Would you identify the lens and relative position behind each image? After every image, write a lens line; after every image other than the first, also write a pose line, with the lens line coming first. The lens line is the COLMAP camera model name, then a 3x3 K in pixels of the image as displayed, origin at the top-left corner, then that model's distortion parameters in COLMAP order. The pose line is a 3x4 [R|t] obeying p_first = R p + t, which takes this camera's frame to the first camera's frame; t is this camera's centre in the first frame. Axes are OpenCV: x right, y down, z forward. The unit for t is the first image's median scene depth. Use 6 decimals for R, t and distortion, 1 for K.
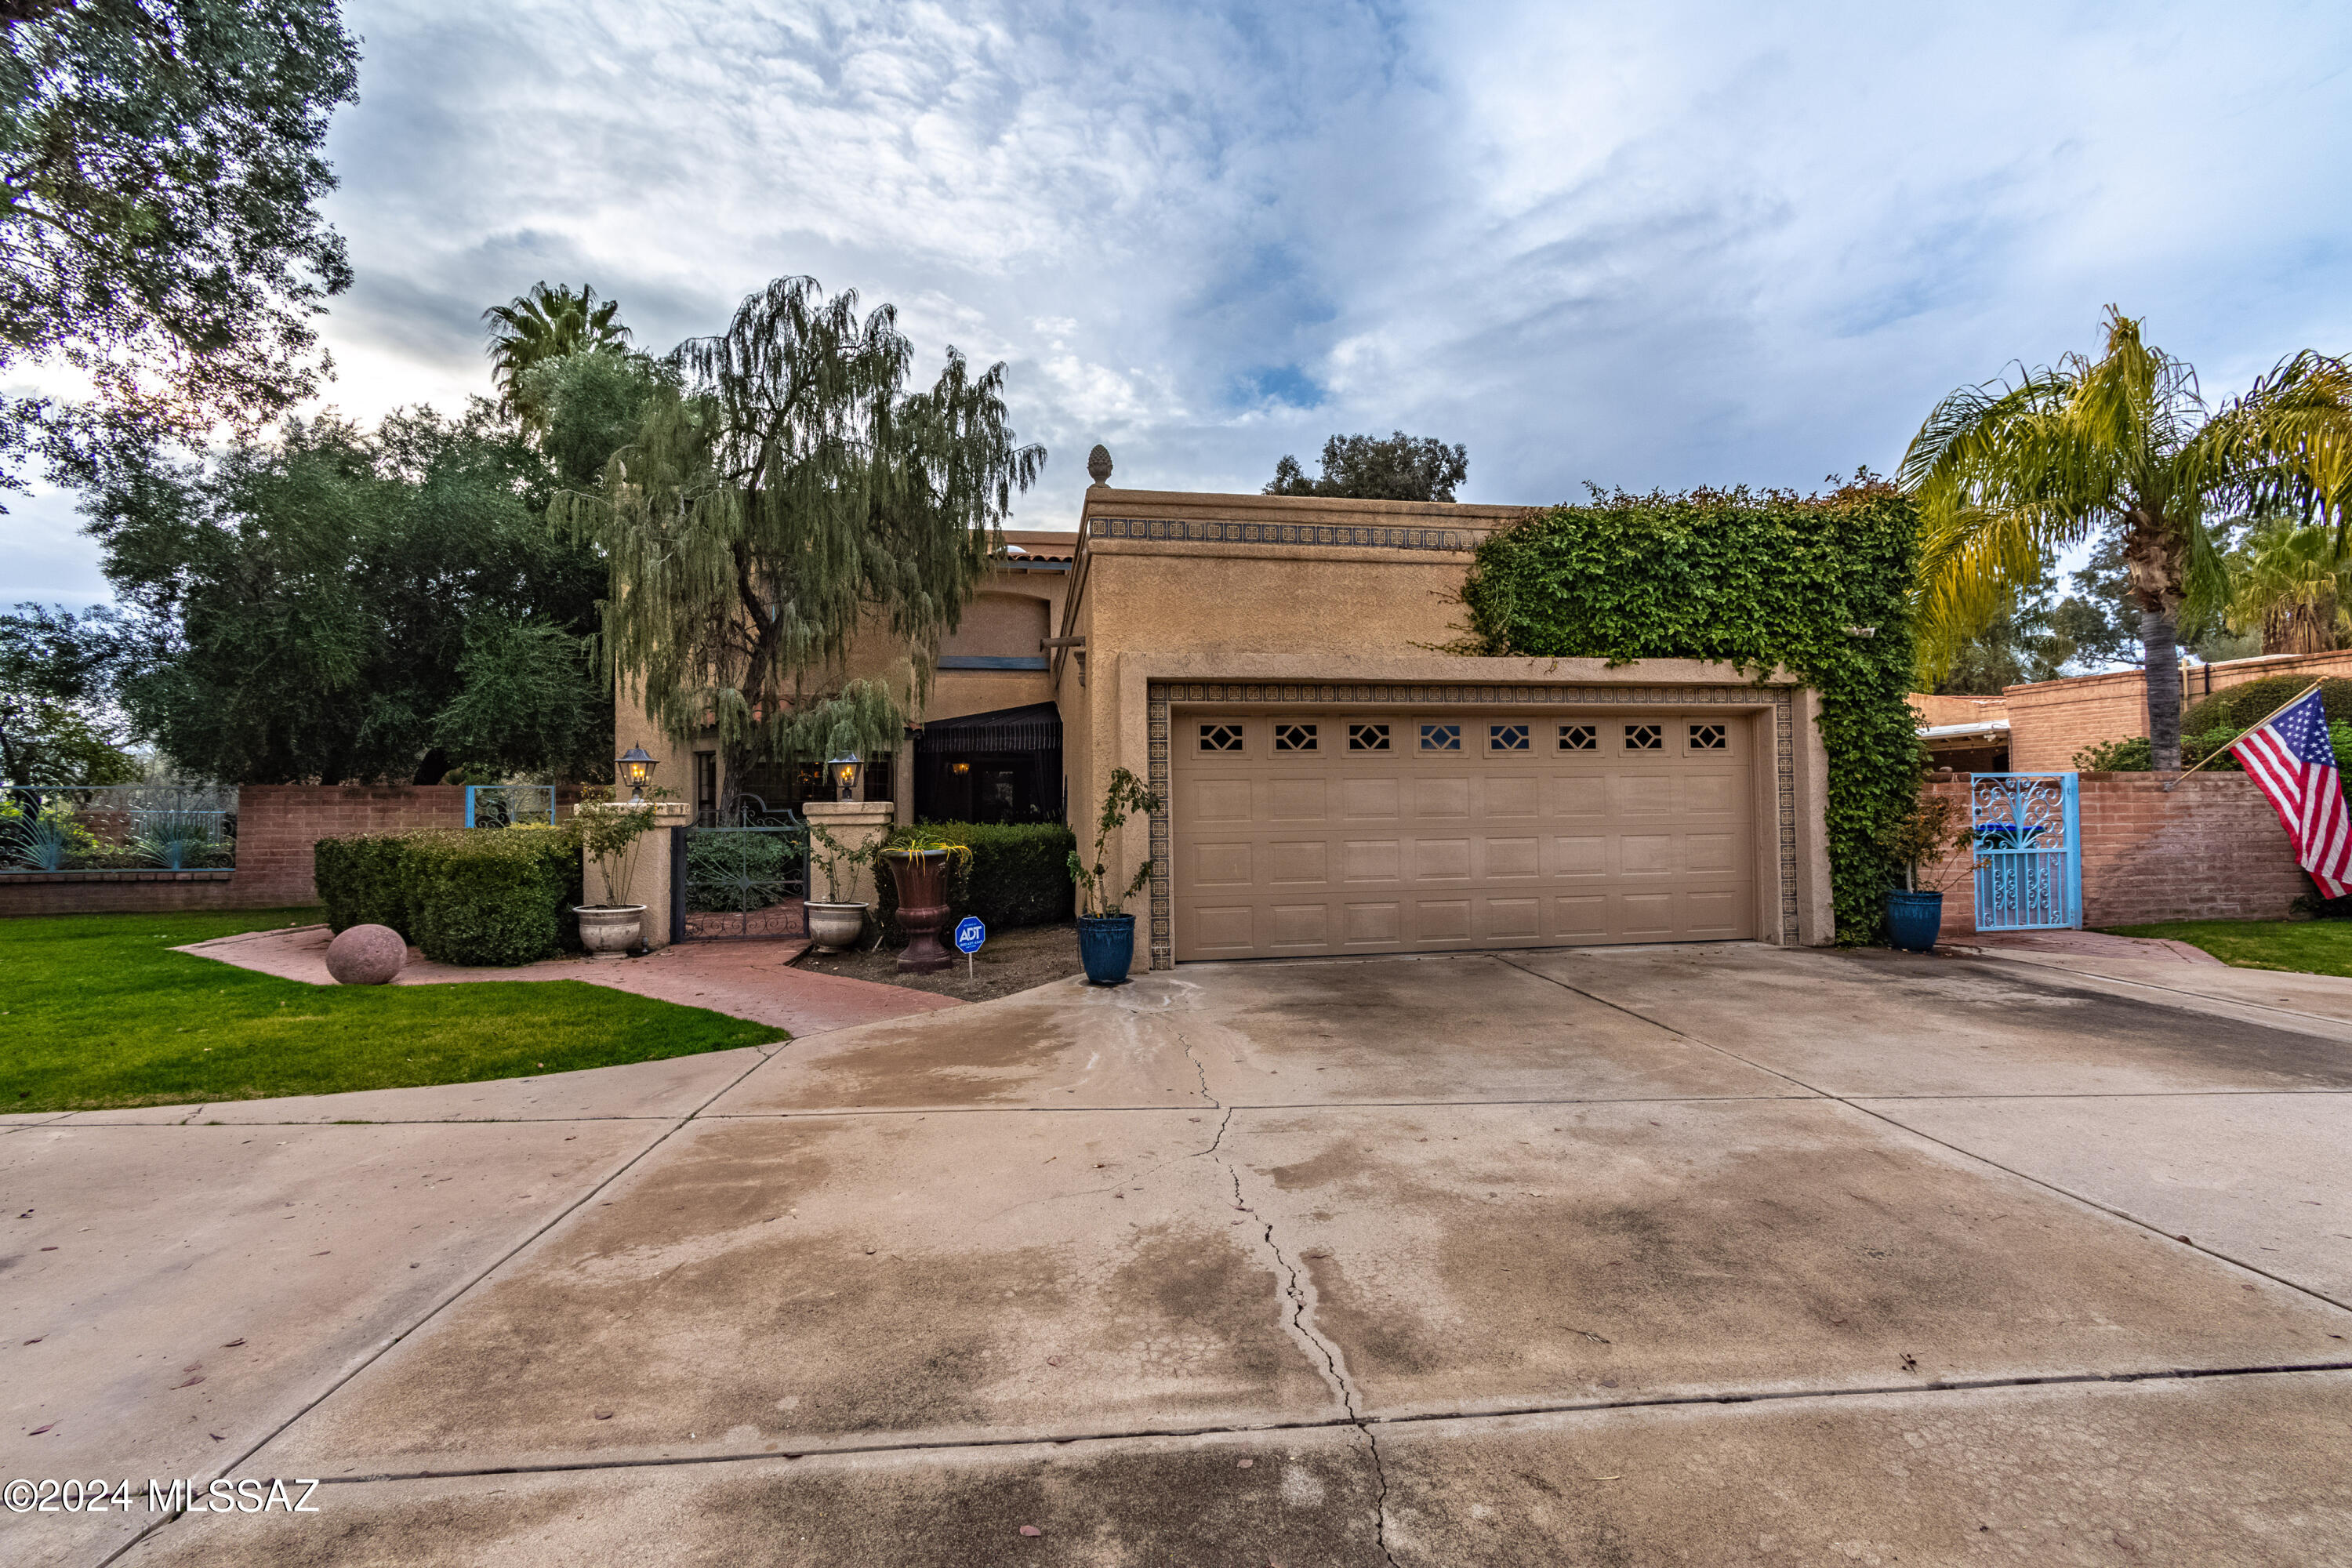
lens RADIAL K [[1046.1, 0, 1228.2], [0, 1046.1, 784.9], [0, 0, 1]] dist [0.004478, -0.002452]
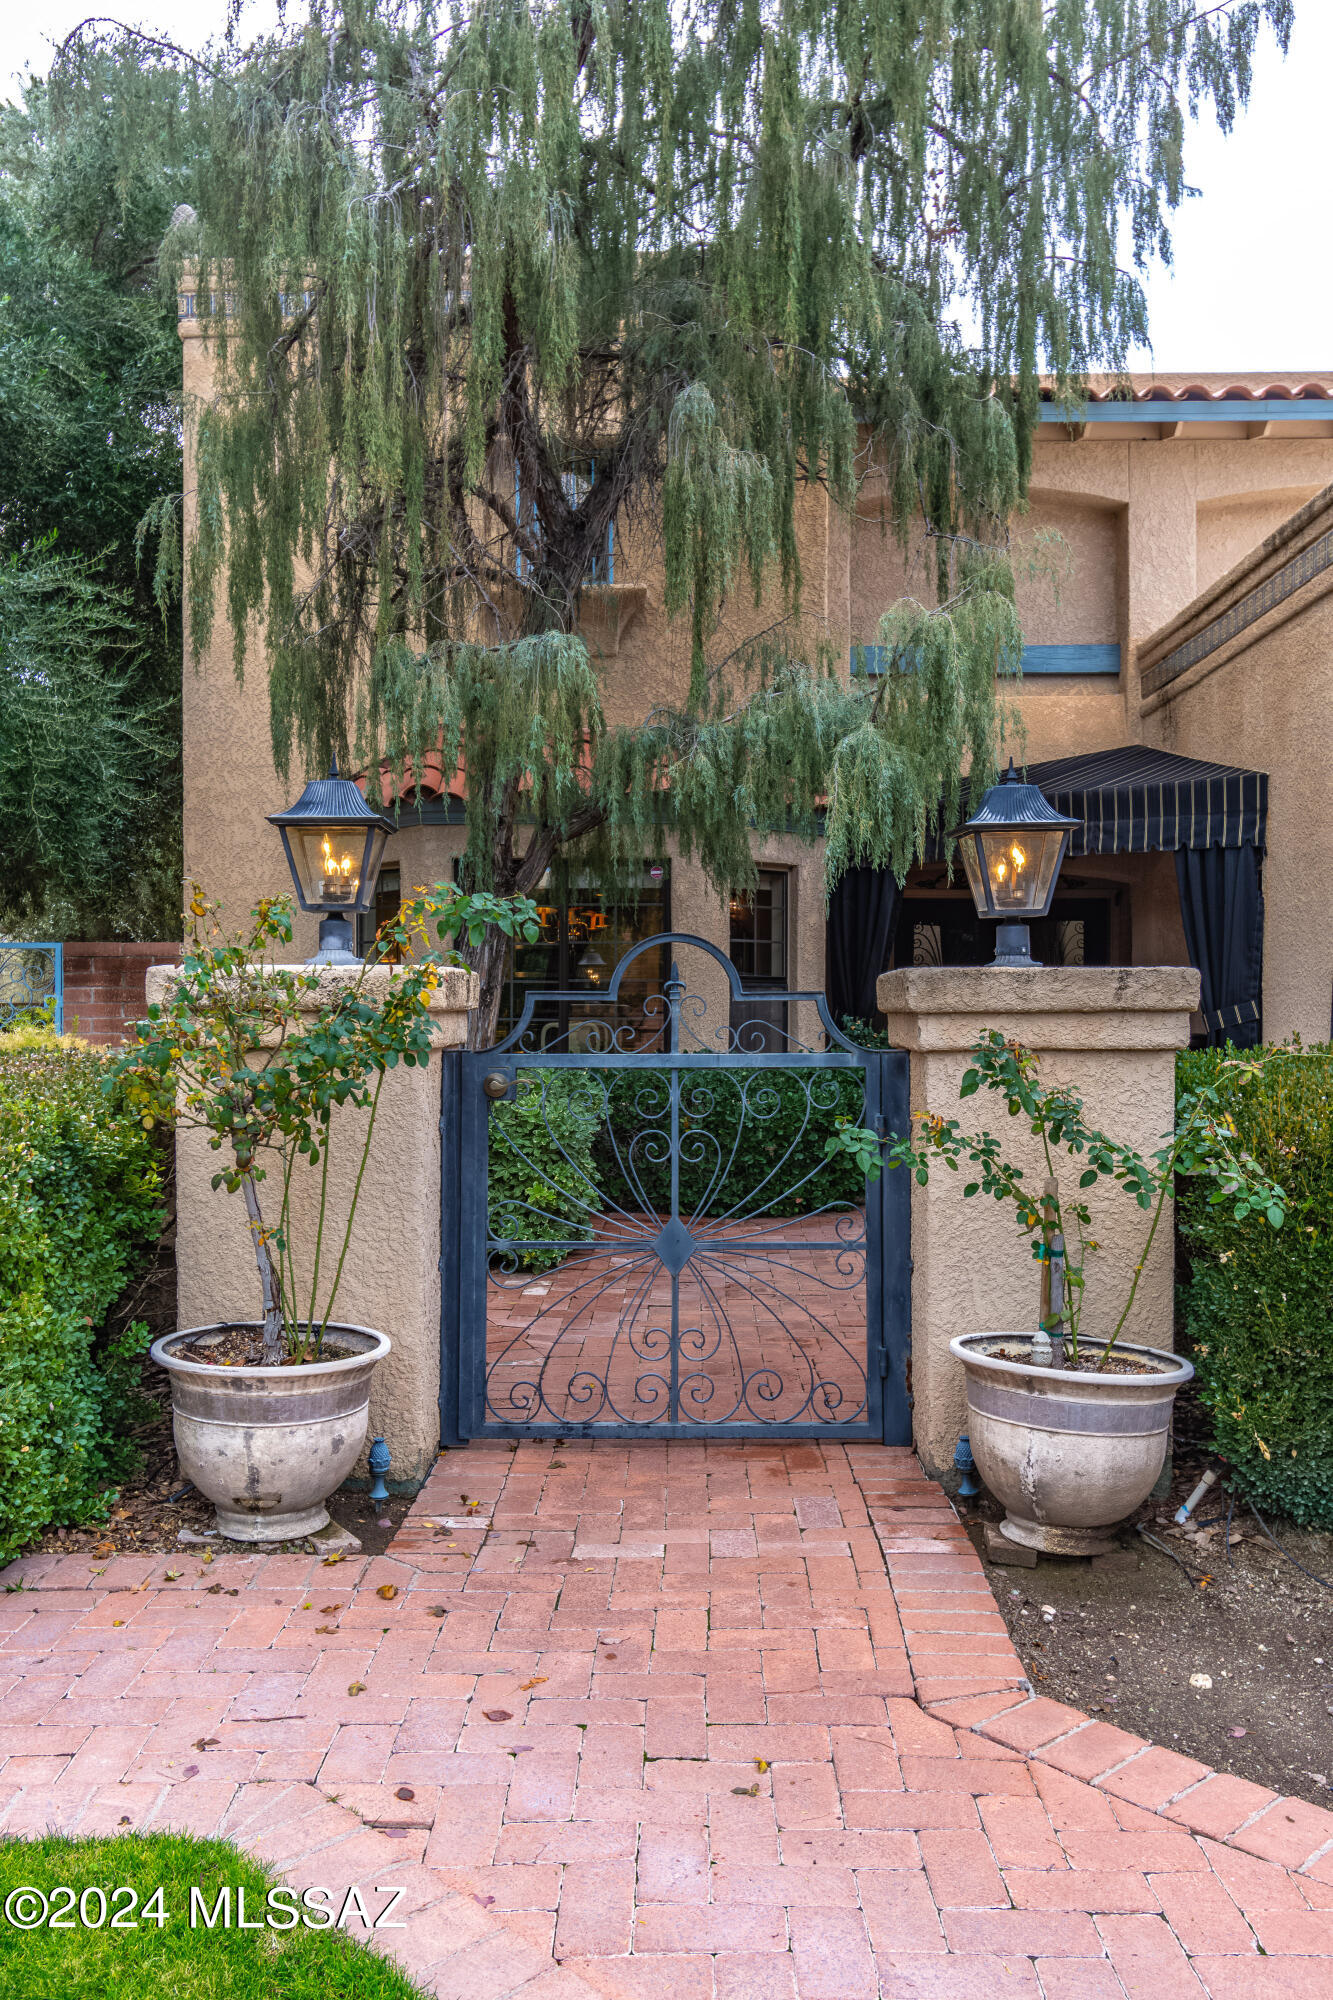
lens RADIAL K [[1593.0, 0, 671.7], [0, 1593.0, 1006.1], [0, 0, 1]] dist [-0.019130, -0.001992]
pose [[0.980503, 0.007749, -0.196353, -0.383069], [-0.003386, 0.999740, 0.022548, 0.017949], [0.196477, -0.021443, 0.980274, 0.580154]]
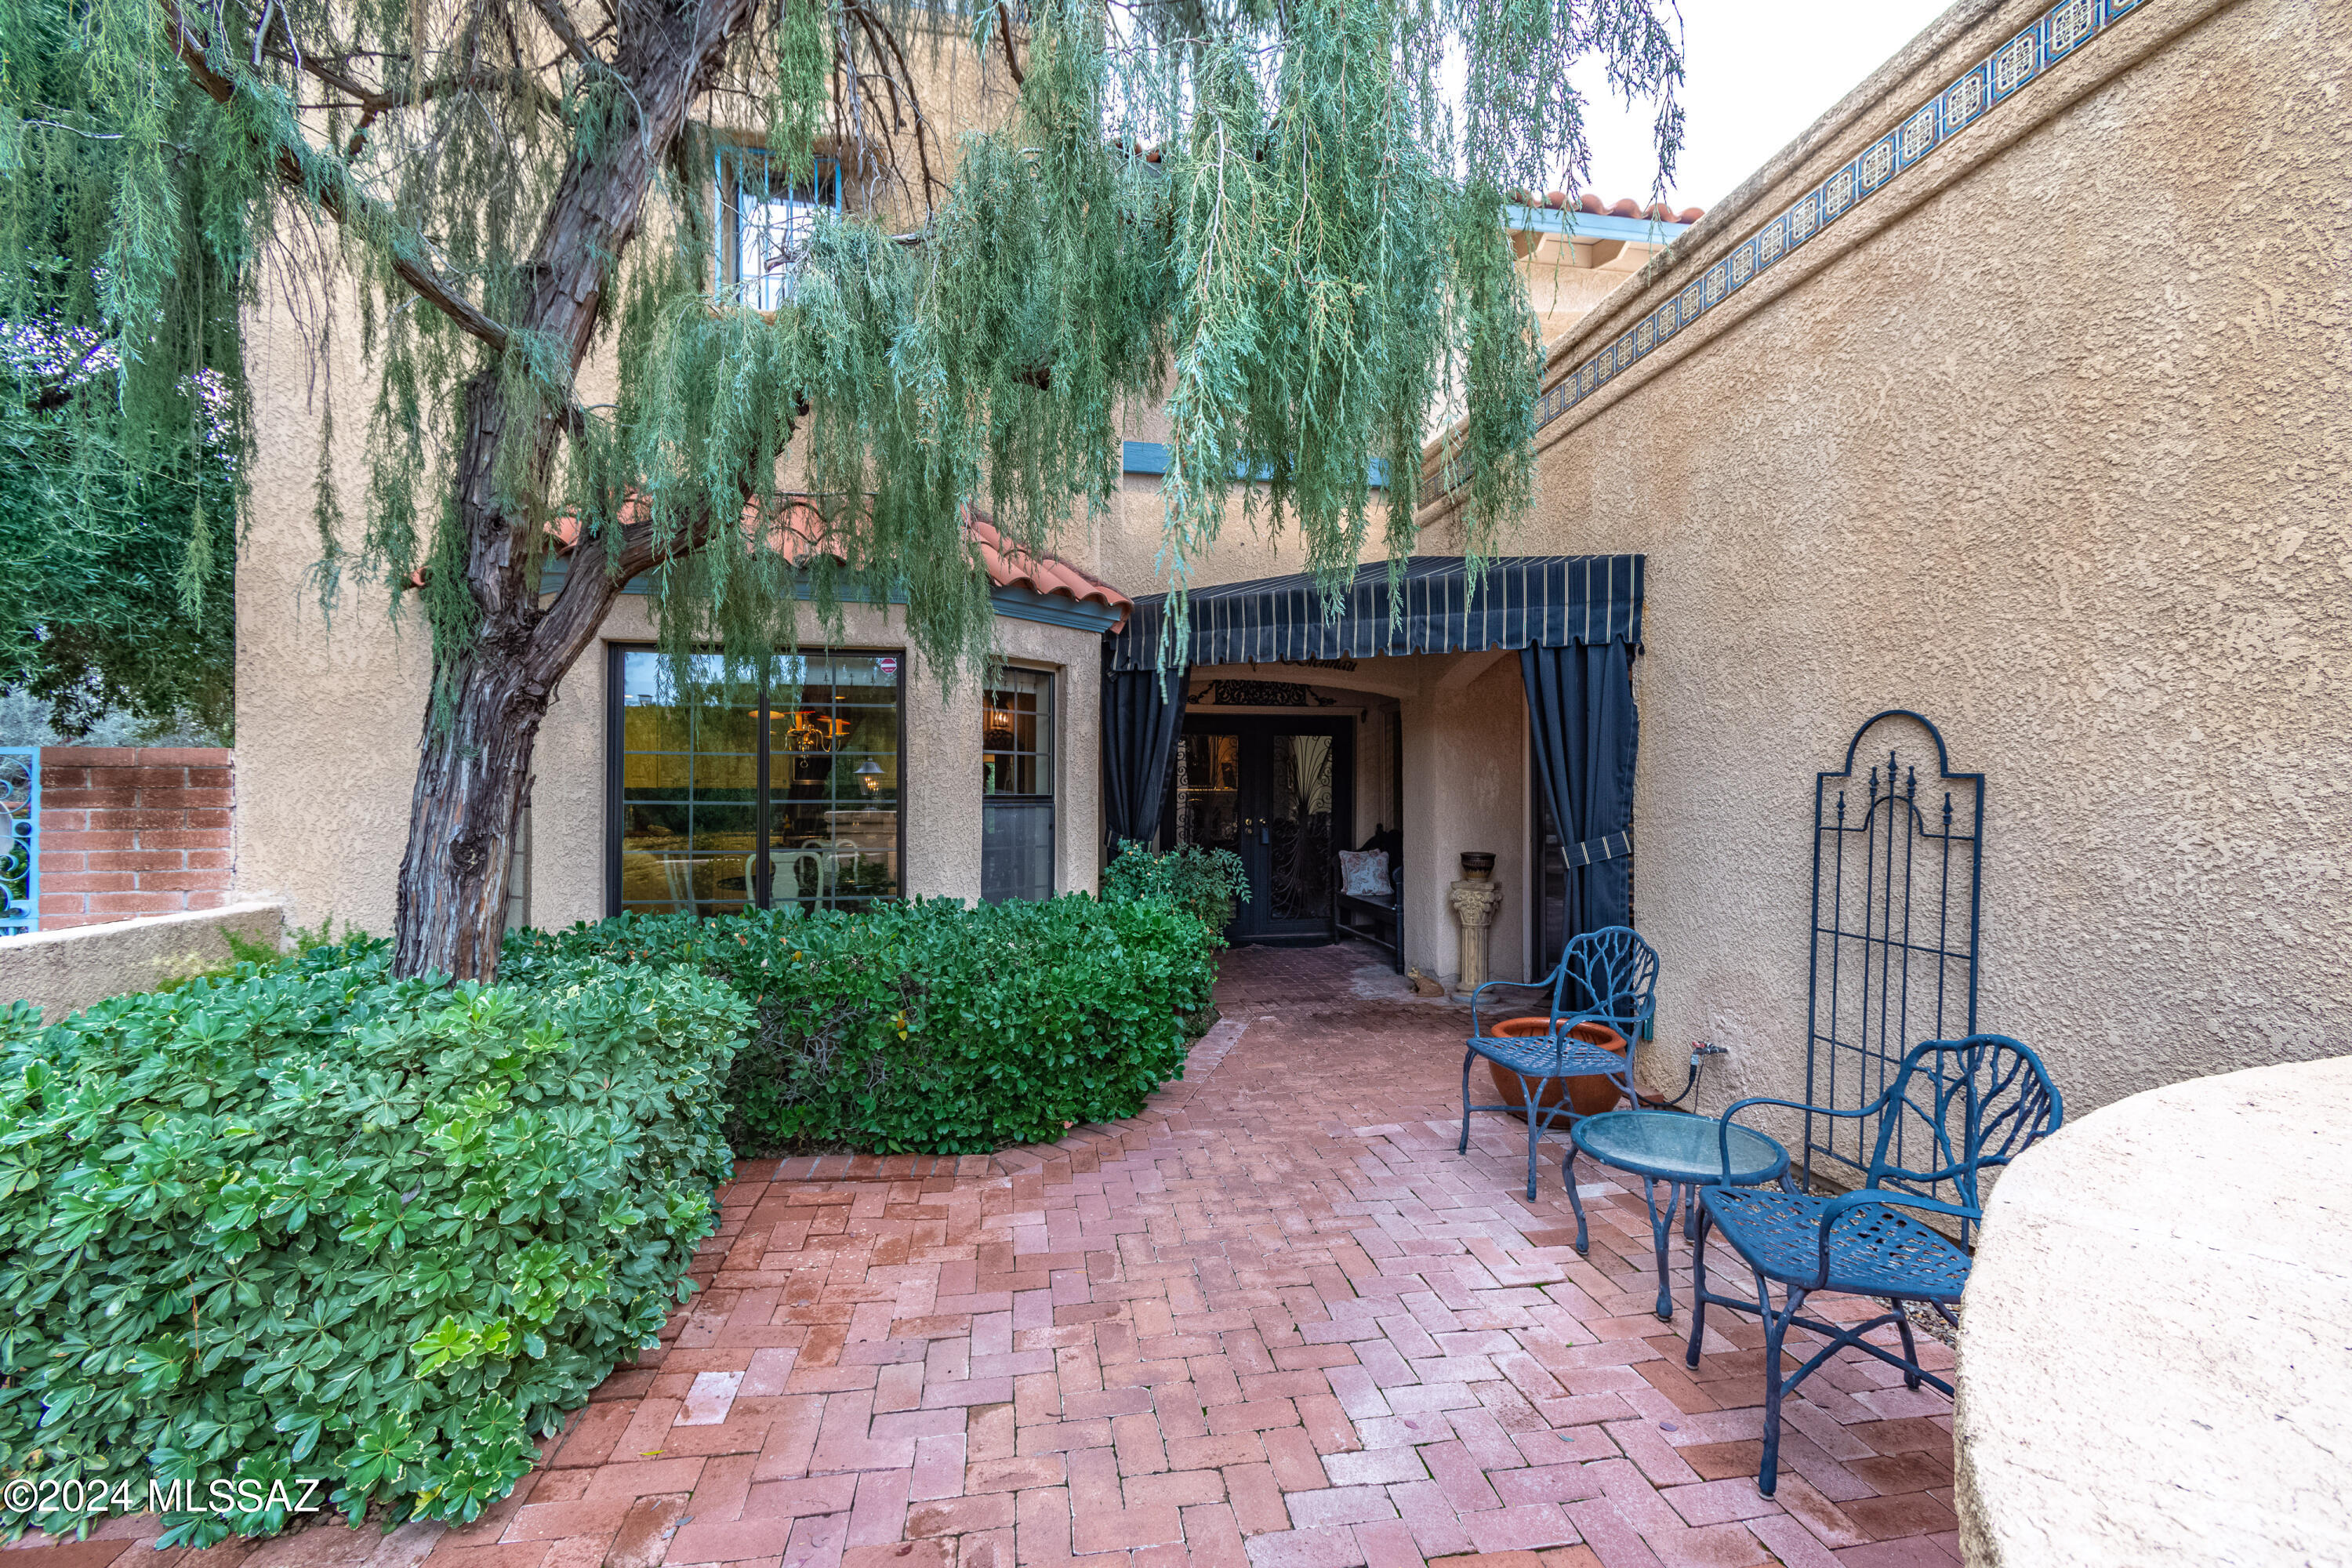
lens RADIAL K [[1046.1, 0, 1189.3], [0, 1046.1, 795.2], [0, 0, 1]] dist [0.004478, -0.002452]
pose [[0.999962, 0.008574, -0.001704, -0.436522], [-0.008536, 0.999741, 0.021083, 0.009017], [0.001884, -0.021067, 0.999776, 1.026203]]
